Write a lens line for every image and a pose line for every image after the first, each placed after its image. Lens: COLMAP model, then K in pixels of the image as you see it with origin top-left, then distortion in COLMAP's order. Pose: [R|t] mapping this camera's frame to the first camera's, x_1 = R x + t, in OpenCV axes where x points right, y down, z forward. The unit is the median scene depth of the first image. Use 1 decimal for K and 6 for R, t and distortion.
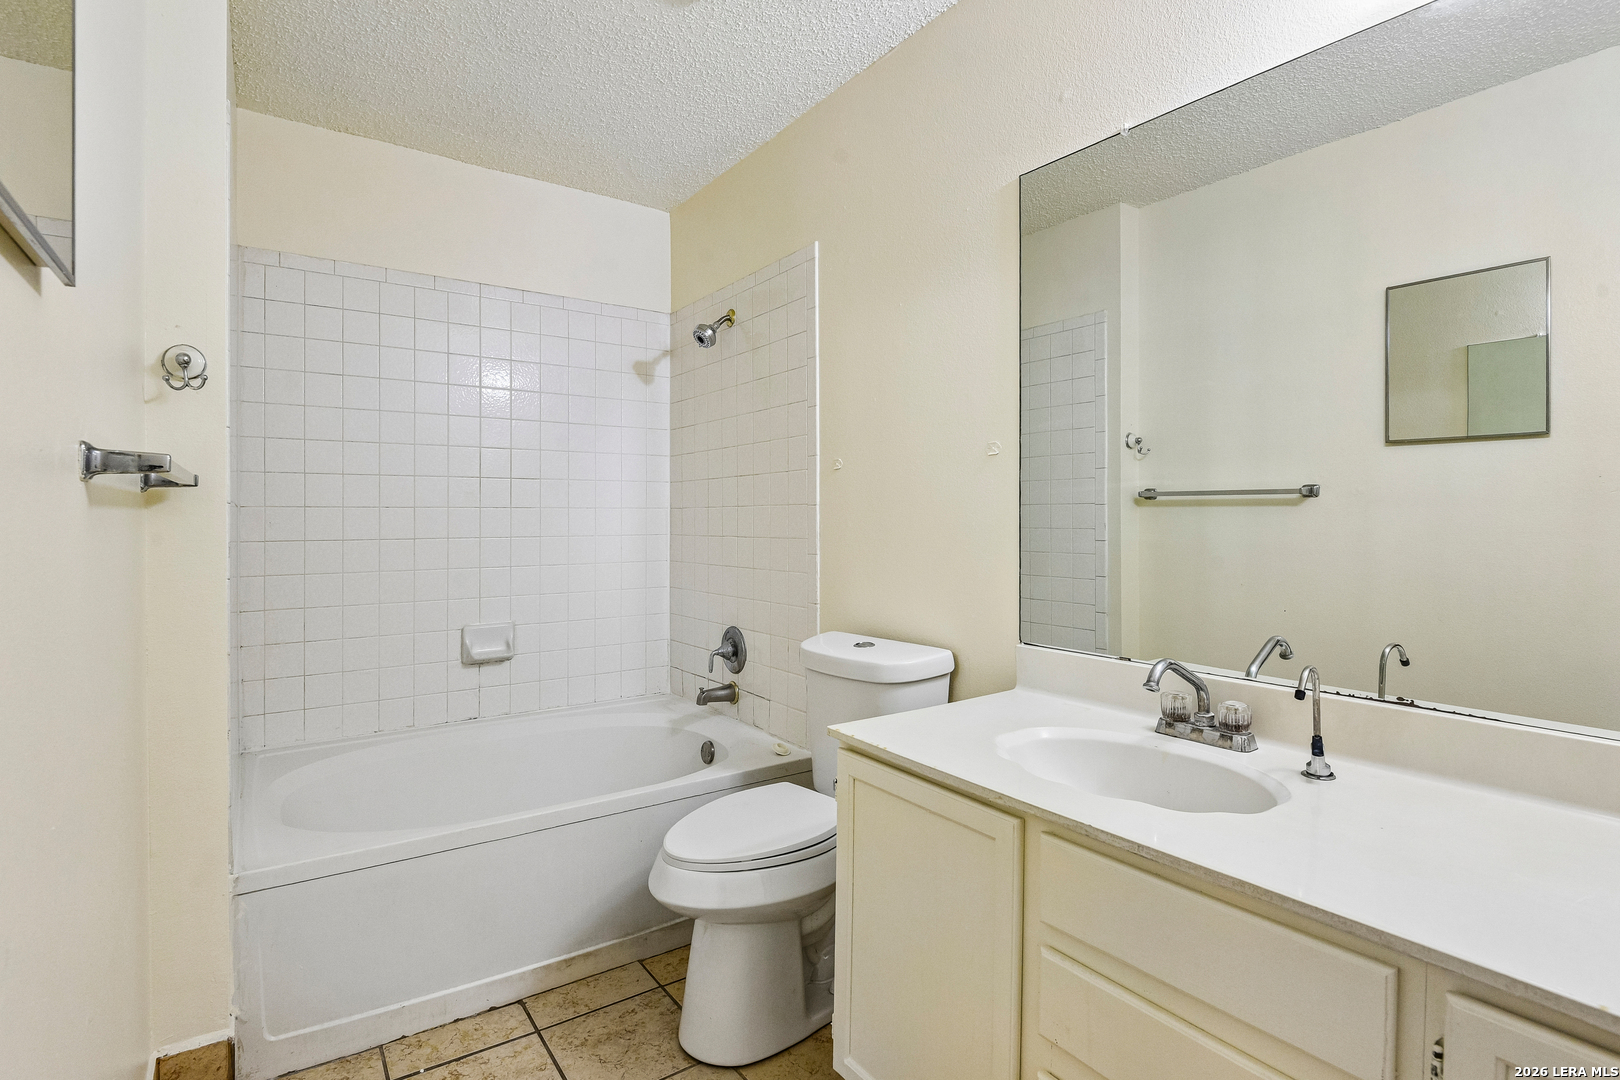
lens RADIAL K [[748.0, 0, 802.2], [0, 748.0, 536.0], [0, 0, 1]] dist [0.000410, -0.009989]
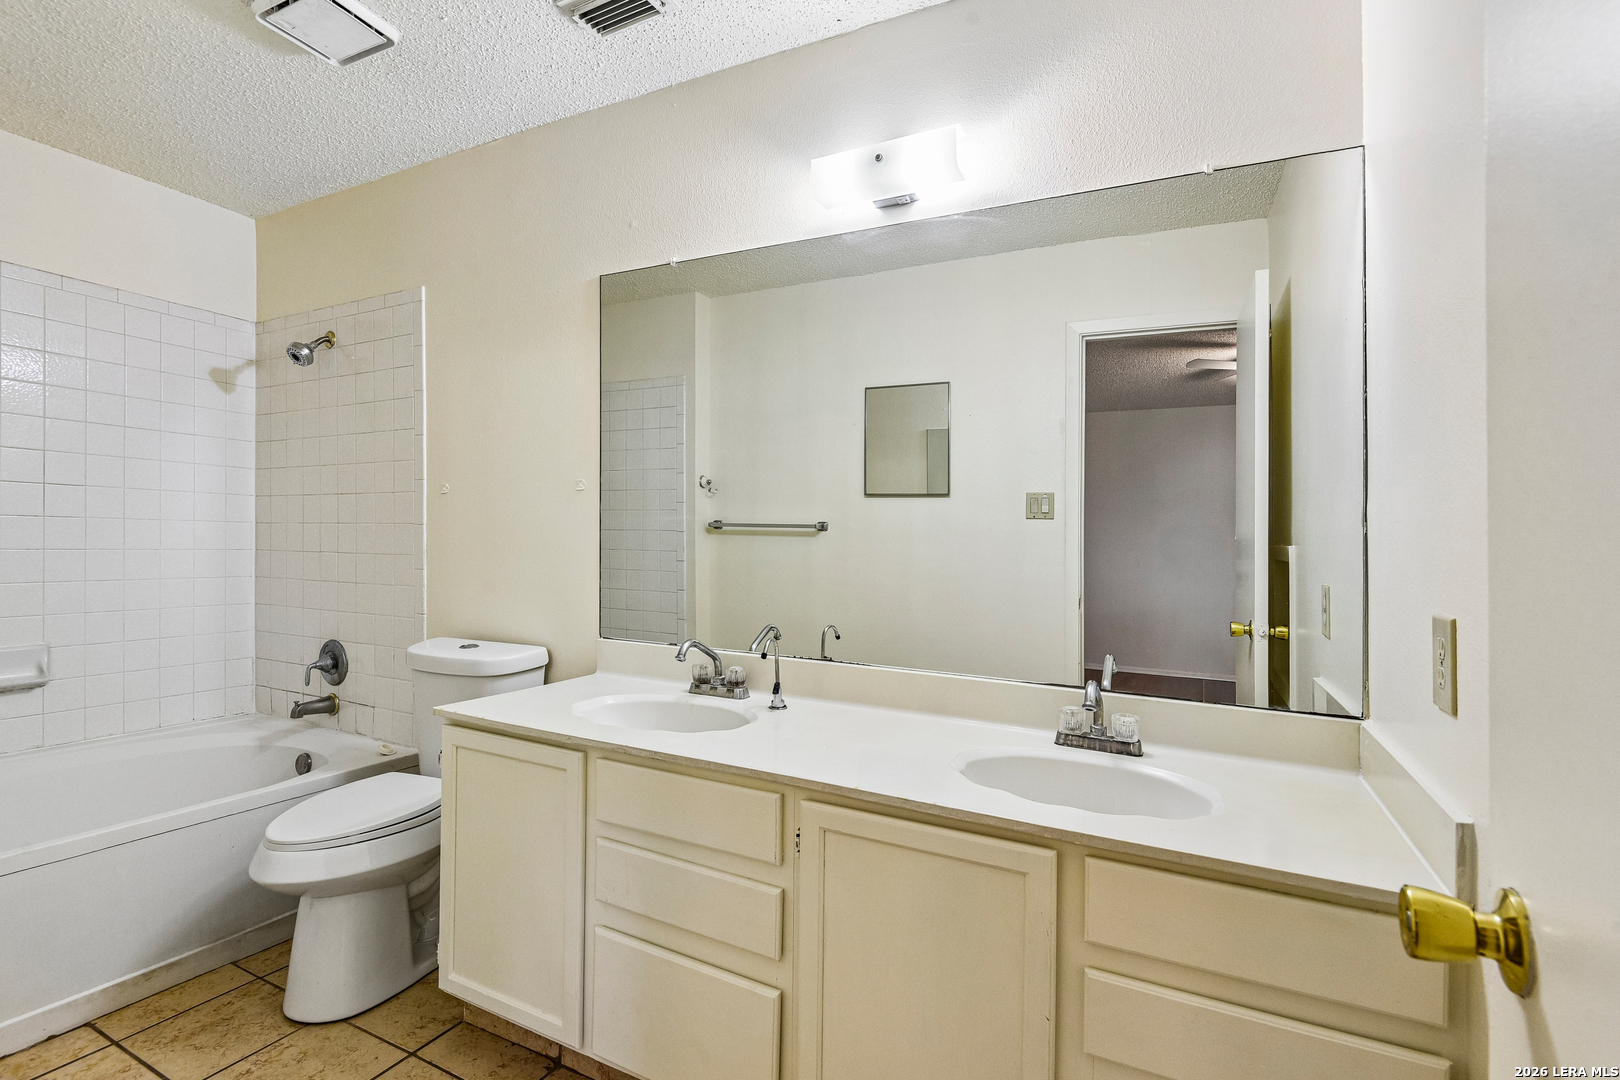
lens RADIAL K [[755.9, 0, 806.8], [0, 755.9, 578.4], [0, 0, 1]] dist [0.000331, -0.007916]
pose [[0.882721, -0.000073, 0.469898, -0.006029], [-0.012146, 0.999662, 0.022972, 0.006044], [-0.469741, -0.025986, 0.882422, -0.292780]]
